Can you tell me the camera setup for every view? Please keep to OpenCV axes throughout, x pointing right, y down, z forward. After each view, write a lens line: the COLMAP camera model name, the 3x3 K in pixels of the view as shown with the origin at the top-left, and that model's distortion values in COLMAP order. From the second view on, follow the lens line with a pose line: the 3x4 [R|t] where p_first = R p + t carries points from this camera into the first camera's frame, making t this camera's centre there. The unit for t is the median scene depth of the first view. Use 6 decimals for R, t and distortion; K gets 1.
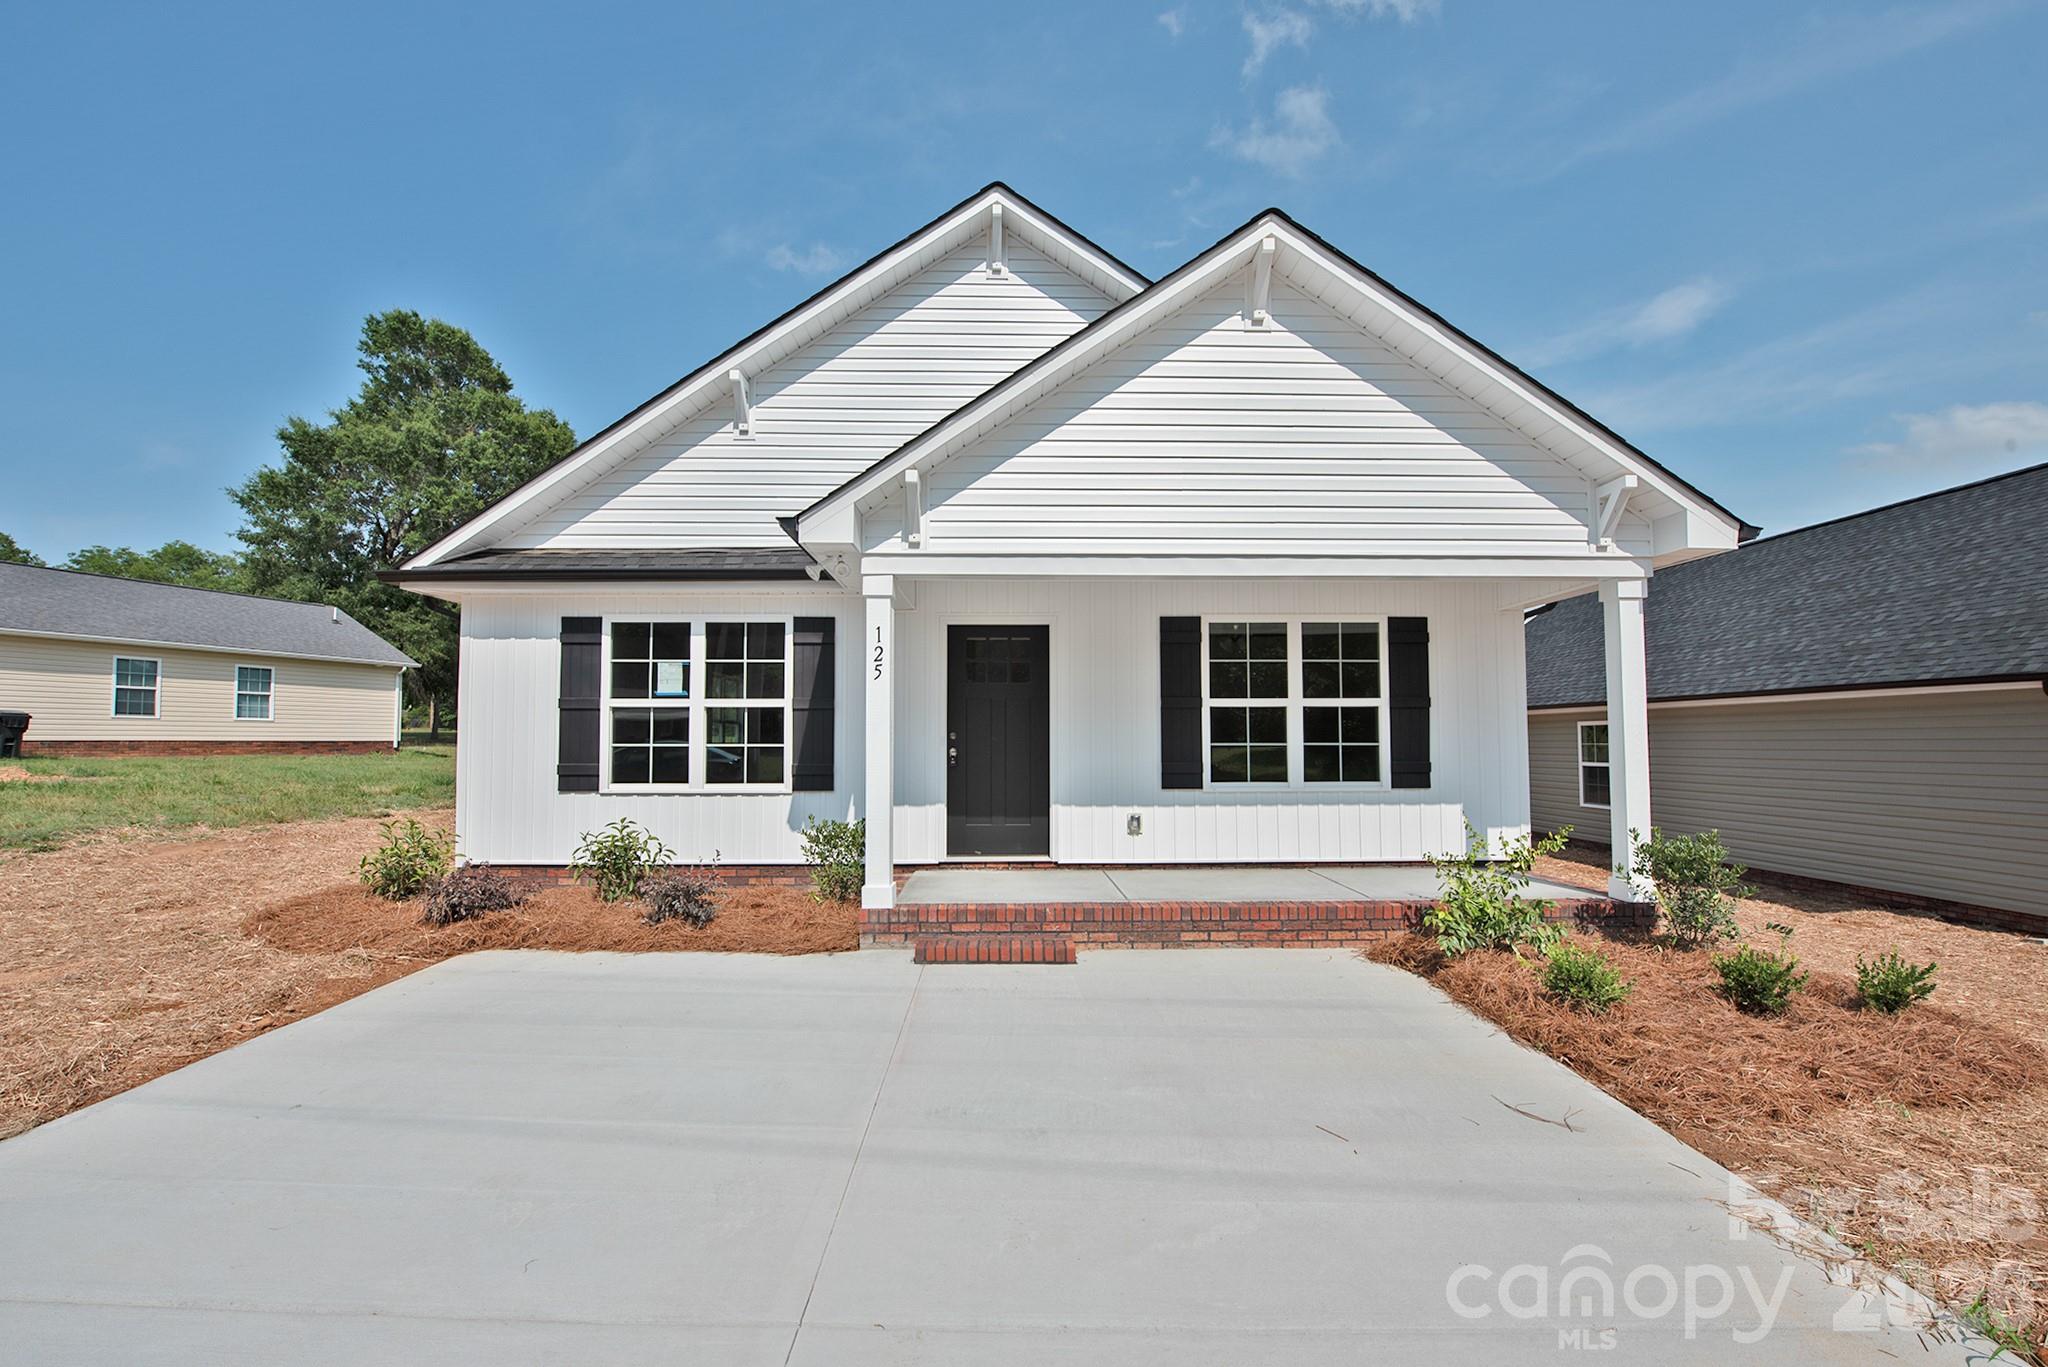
lens RADIAL K [[824.3, 0, 1031.3], [0, 824.3, 664.3], [0, 0, 1]] dist [-0.013849, -0.003375]
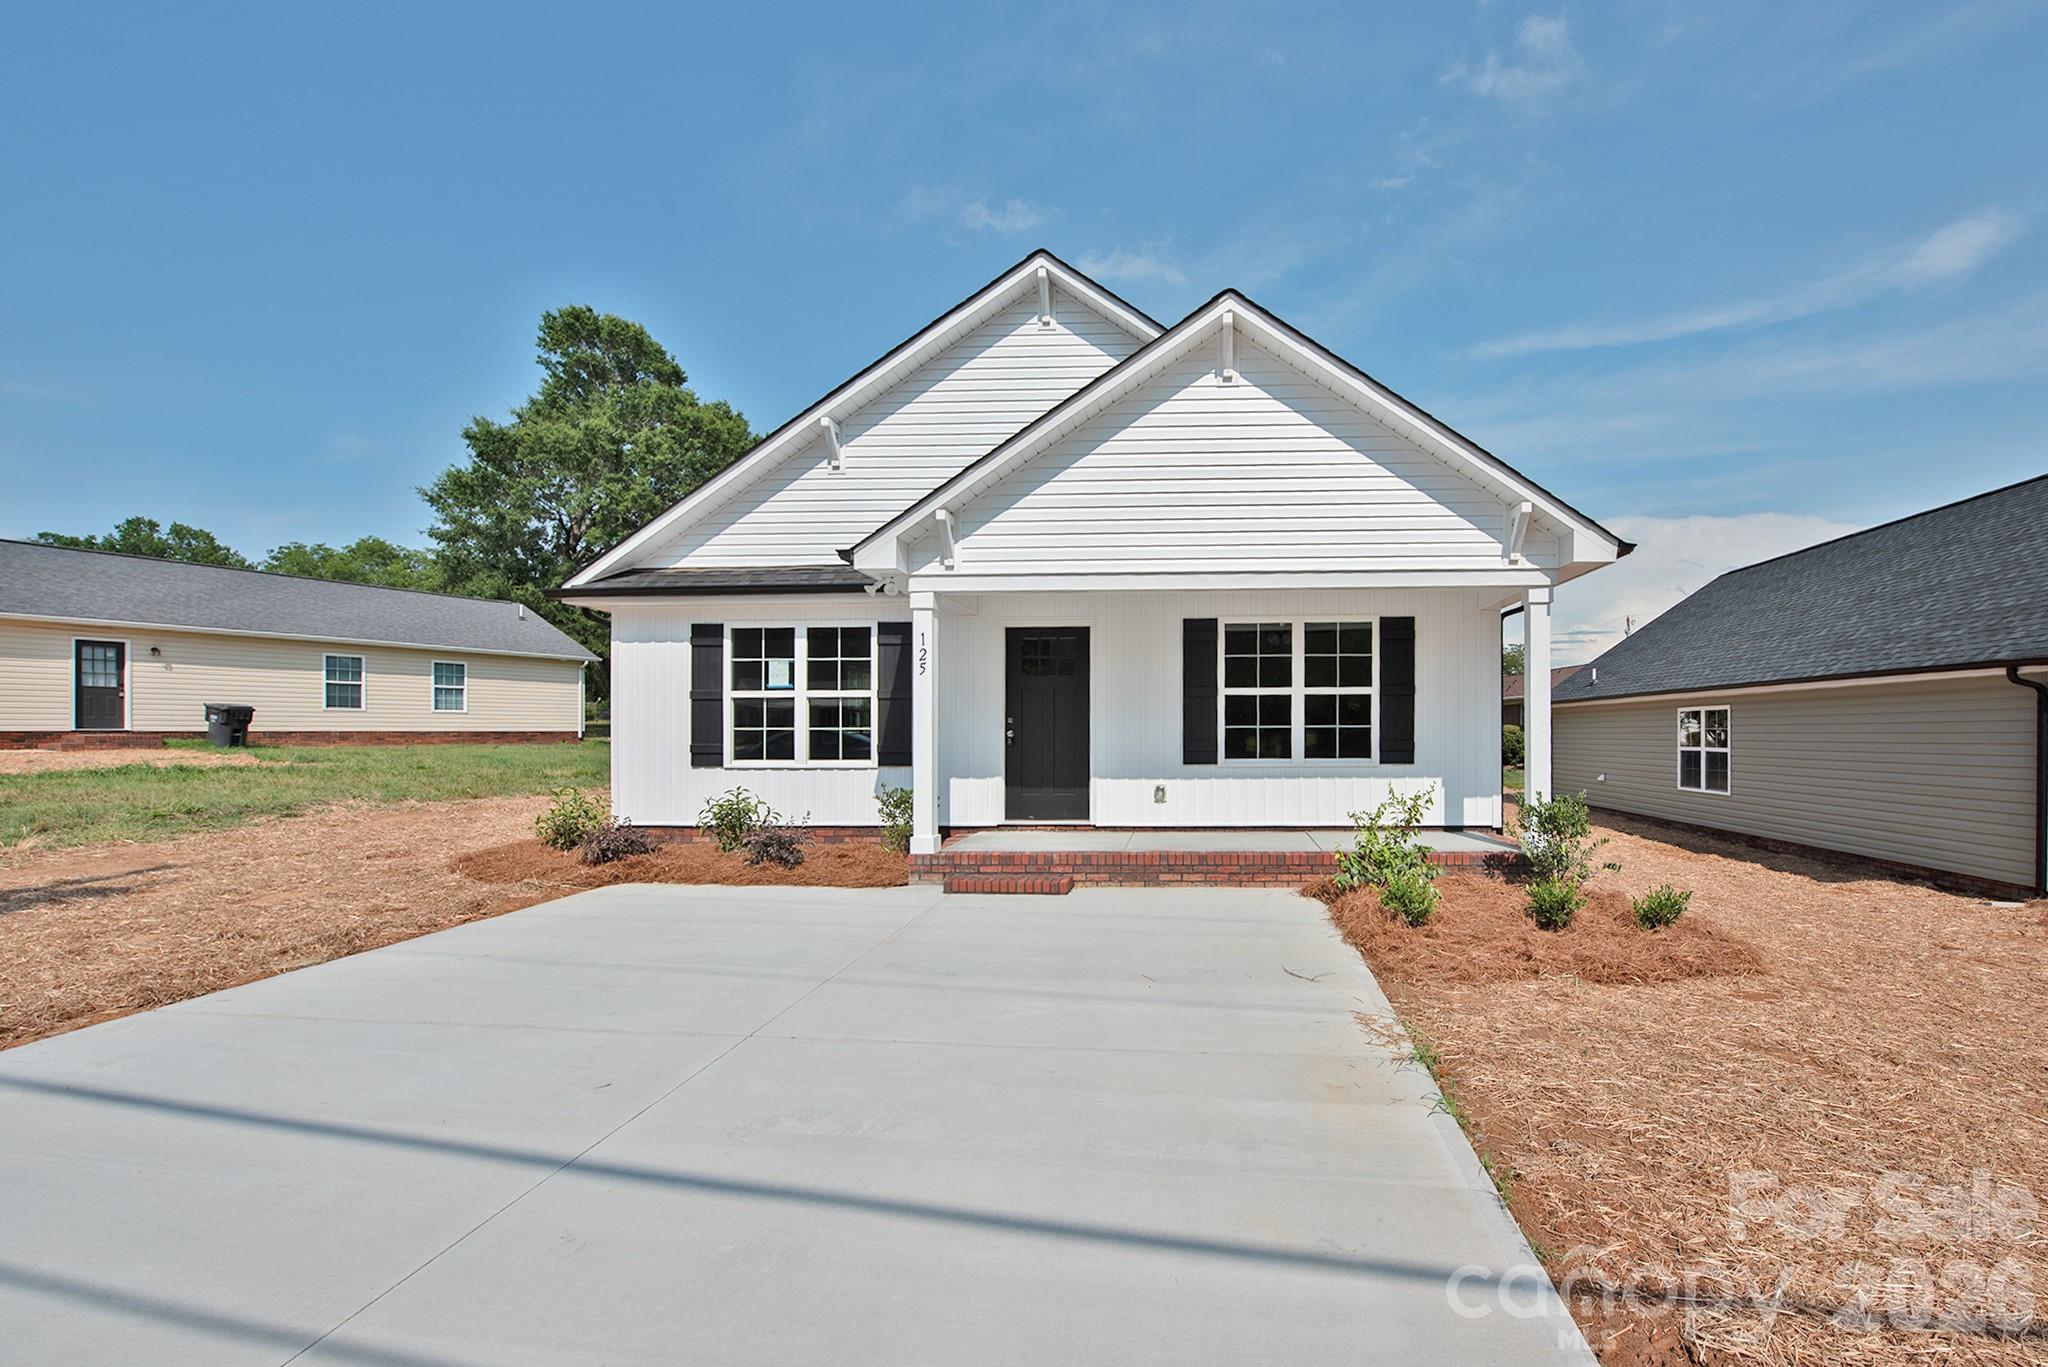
lens RADIAL K [[870.0, 0, 1187.3], [0, 870.0, 676.7], [0, 0, 1]] dist [-0.014357, -0.000525]
pose [[0.998521, -0.006270, -0.054012, 0.231664], [0.007884, 0.999527, 0.029735, -0.012023], [0.053800, -0.030117, 0.998097, -0.246252]]
